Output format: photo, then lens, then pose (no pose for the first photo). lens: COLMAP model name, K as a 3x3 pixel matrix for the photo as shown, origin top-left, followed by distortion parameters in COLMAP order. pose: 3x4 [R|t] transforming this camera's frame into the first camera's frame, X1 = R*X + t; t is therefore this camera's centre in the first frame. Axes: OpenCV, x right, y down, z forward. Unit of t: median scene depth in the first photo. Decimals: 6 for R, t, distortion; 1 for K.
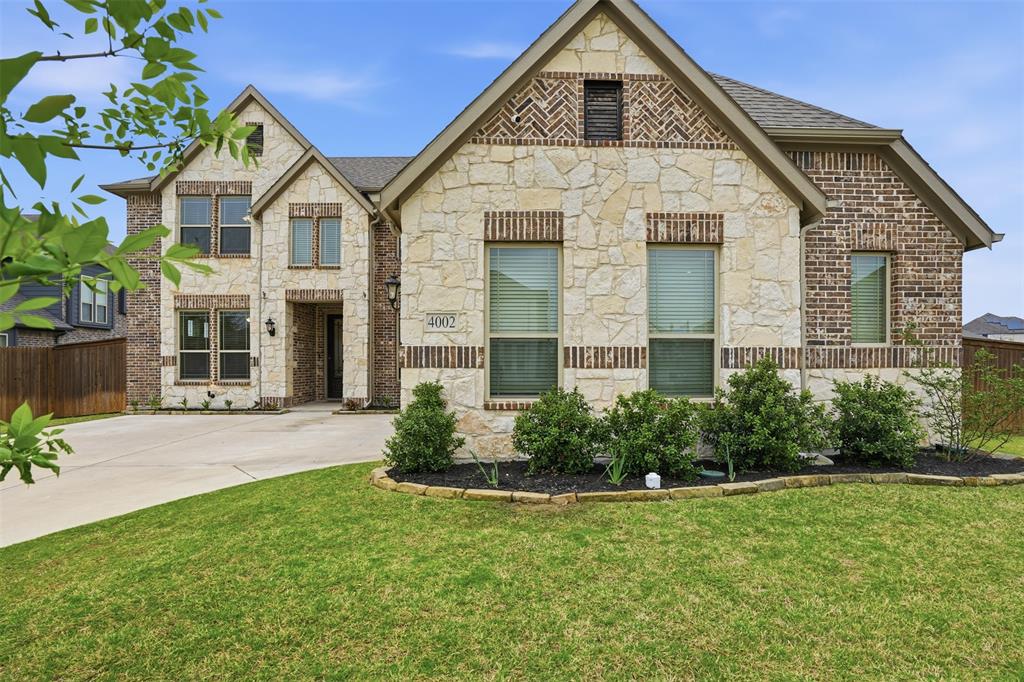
lens RADIAL K [[446.3, 0, 480.2], [0, 446.3, 374.7], [0, 0, 1]] dist [-0.046869, 0.016232]
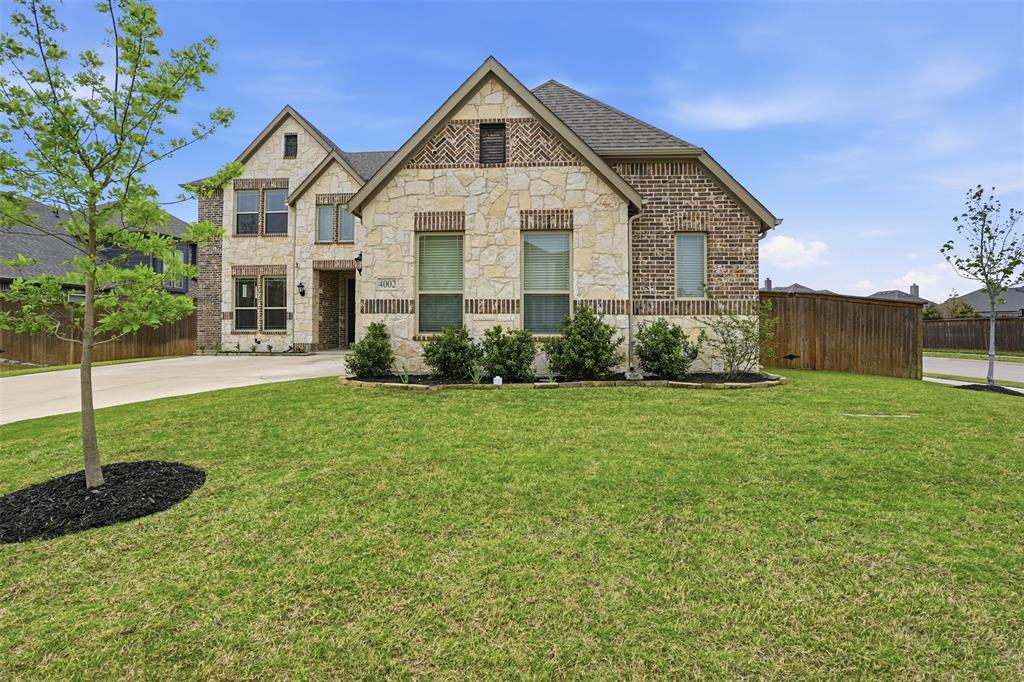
lens RADIAL K [[479.5, 0, 512.0], [0, 479.5, 341.0], [0, 0, 1]] dist [-0.055353, 0.020577]
pose [[0.995955, 0.007166, -0.089572, 0.491899], [-0.007686, 0.999956, -0.005459, 0.085880], [0.089529, 0.006126, 0.995965, -0.611671]]
